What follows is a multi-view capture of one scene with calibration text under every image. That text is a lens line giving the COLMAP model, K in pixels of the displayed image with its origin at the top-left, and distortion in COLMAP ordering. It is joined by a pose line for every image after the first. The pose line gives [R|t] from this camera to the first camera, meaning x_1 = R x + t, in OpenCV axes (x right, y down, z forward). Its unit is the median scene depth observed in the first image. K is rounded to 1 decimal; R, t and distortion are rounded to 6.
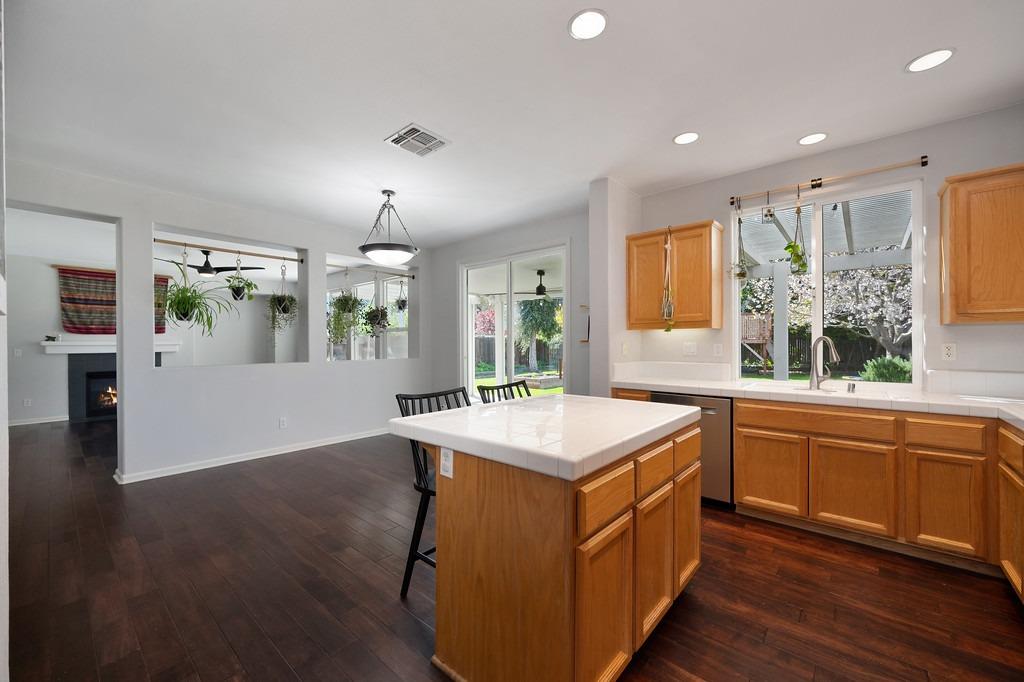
lens RADIAL K [[405.9, 0, 517.3], [0, 405.9, 345.3], [0, 0, 1]] dist [-0.000939, 0.001132]
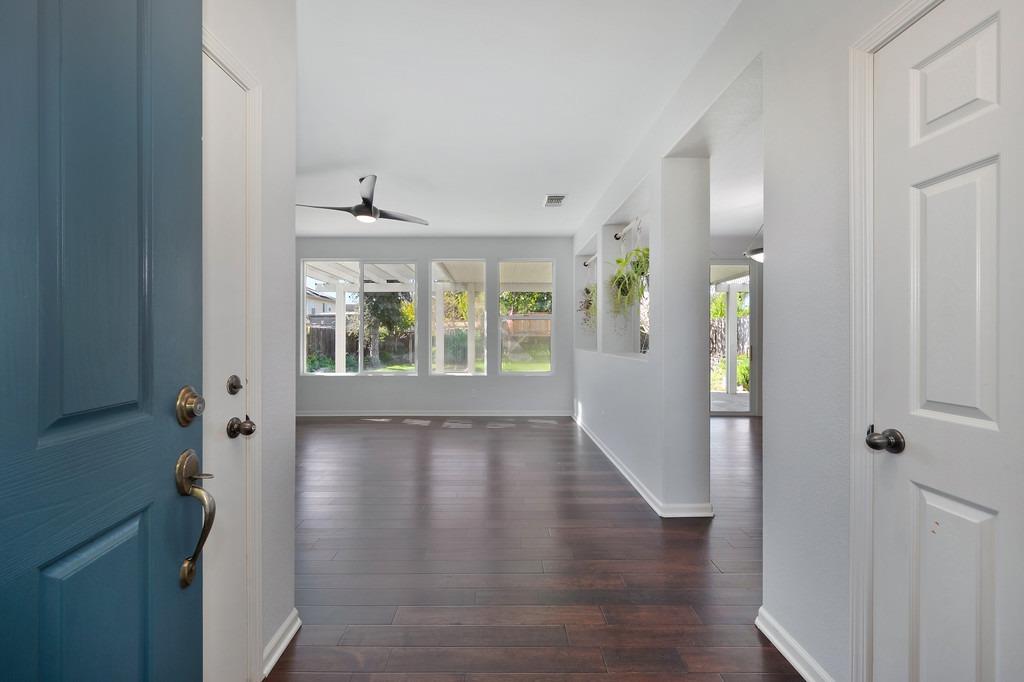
lens RADIAL K [[405.9, 0, 480.8], [0, 405.9, 337.1], [0, 0, 1]] dist [-0.000939, 0.001132]
pose [[0.774918, 0.007171, 0.632021, -0.941172], [-0.005788, 0.999974, -0.004250, 0.005904], [-0.632035, -0.000365, 0.774940, 0.384527]]
